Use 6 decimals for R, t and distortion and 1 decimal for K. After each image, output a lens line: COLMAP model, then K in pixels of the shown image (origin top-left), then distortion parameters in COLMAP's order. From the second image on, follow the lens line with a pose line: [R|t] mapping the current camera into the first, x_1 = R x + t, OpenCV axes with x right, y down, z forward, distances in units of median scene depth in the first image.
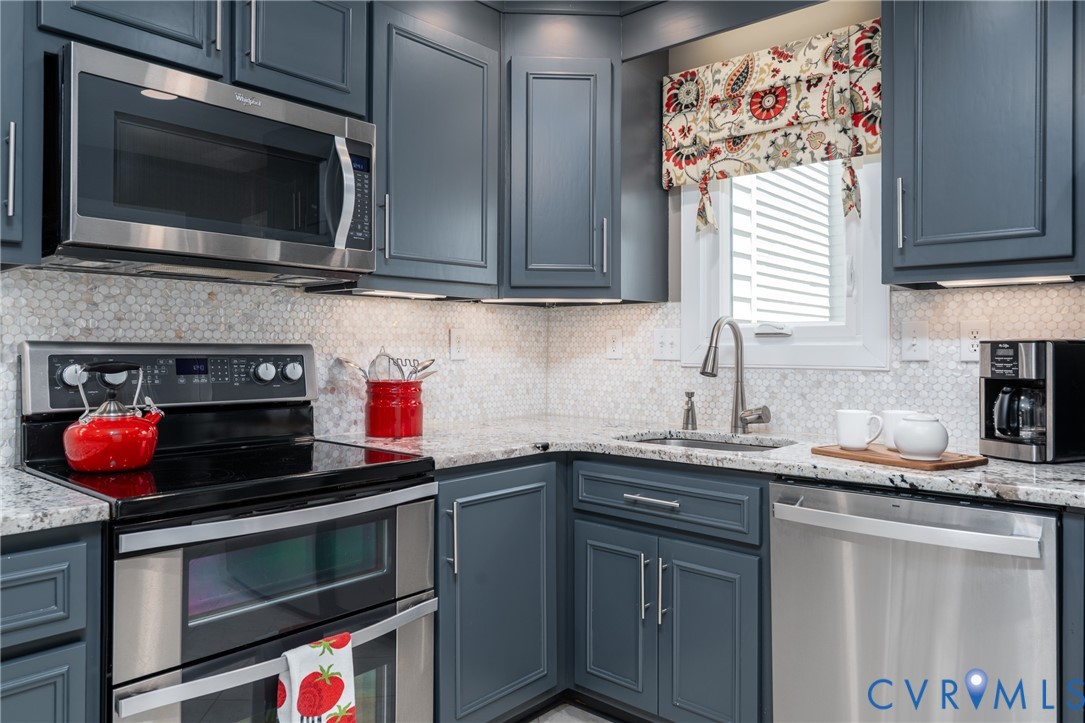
lens RADIAL K [[742.6, 0, 542.7], [0, 742.6, 357.6], [0, 0, 1]] dist [-0.023451, -0.003678]
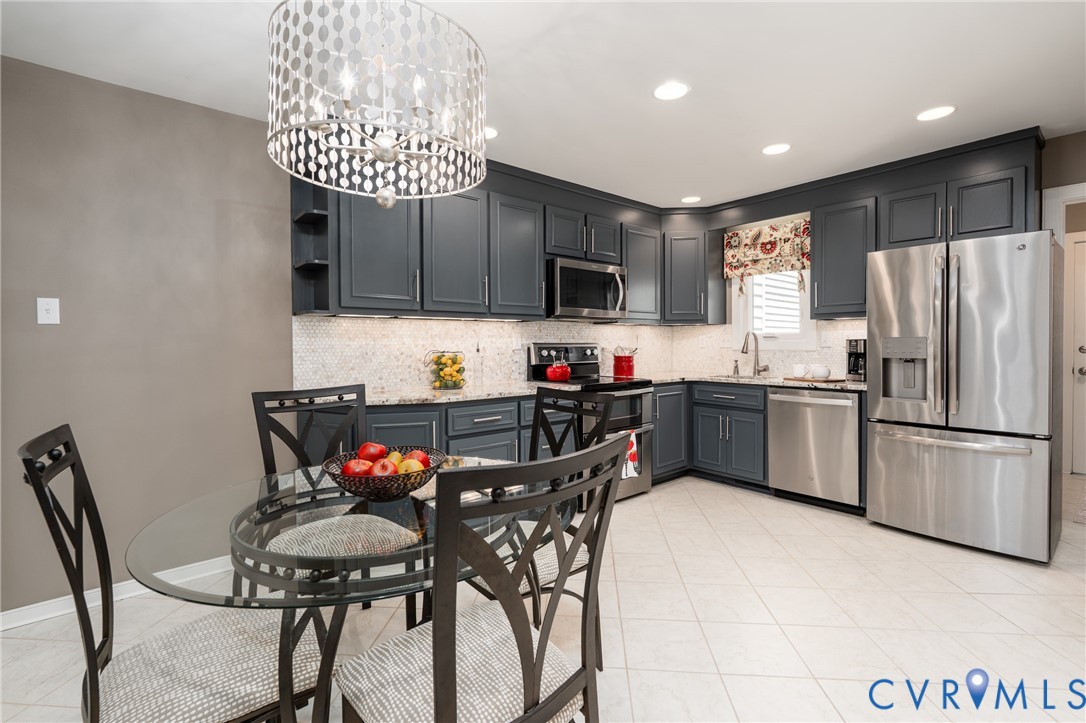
lens RADIAL K [[491.8, 0, 540.8], [0, 491.8, 357.0], [0, 0, 1]] dist [-0.020614, 0.000386]
pose [[0.988163, -0.004717, -0.153335, -0.225882], [0.007117, 0.999861, 0.015107, 0.006133], [0.153242, -0.016020, 0.988059, -0.838862]]
